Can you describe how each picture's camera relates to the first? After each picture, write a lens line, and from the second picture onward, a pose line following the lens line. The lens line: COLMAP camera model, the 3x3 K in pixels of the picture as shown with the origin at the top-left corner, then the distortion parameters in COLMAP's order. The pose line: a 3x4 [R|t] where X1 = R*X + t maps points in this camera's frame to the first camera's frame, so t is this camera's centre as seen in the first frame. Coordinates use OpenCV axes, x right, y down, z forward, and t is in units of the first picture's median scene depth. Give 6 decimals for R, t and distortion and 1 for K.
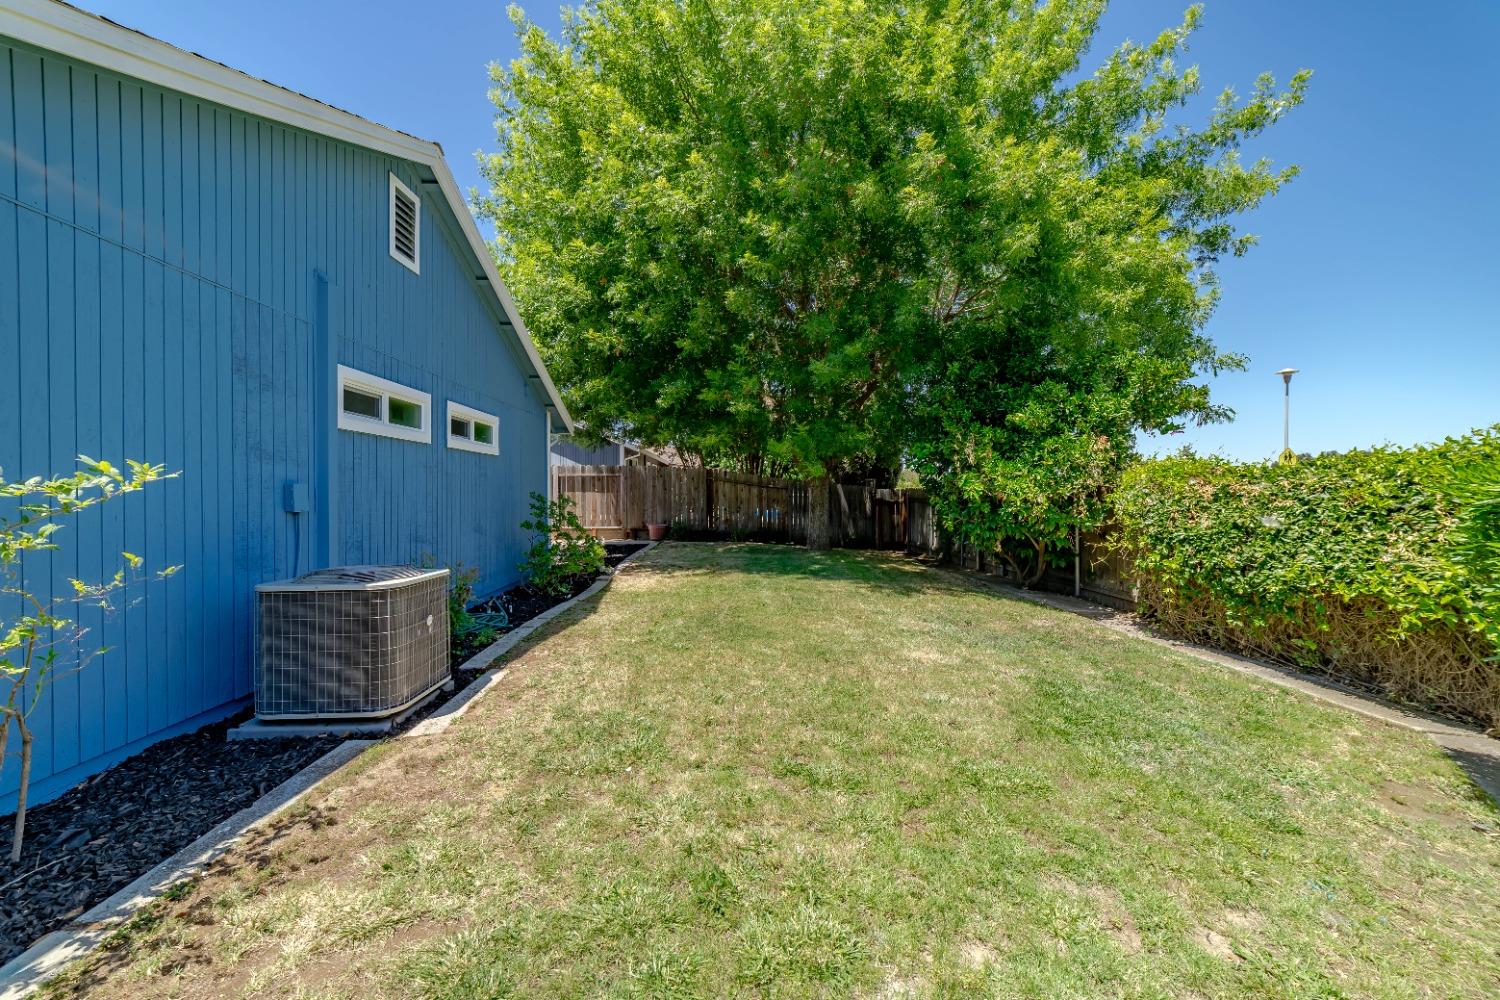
lens RADIAL K [[575.9, 0, 745.6], [0, 575.9, 500.3], [0, 0, 1]] dist [-0.022540, 0.008460]
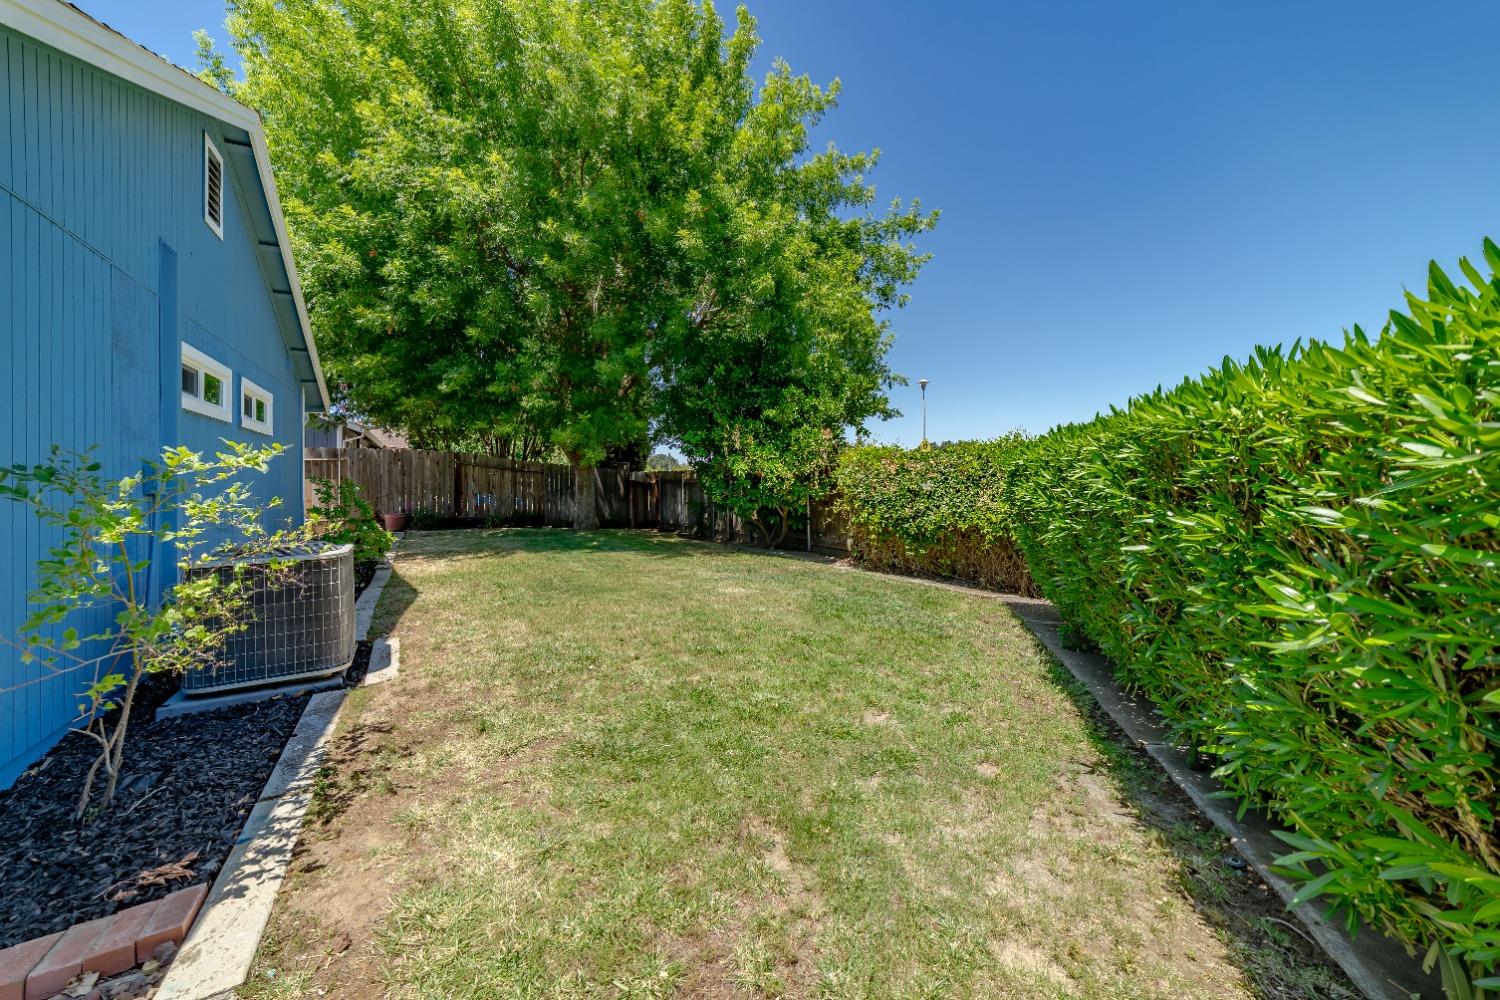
lens RADIAL K [[587.6, 0, 746.5], [0, 587.6, 468.2], [0, 0, 1]] dist [-0.029574, 0.009085]
pose [[0.892444, -0.007971, 0.451088, -0.178604], [0.020822, 0.999506, -0.023533, 0.009686], [-0.450677, 0.030394, 0.892169, -0.159384]]
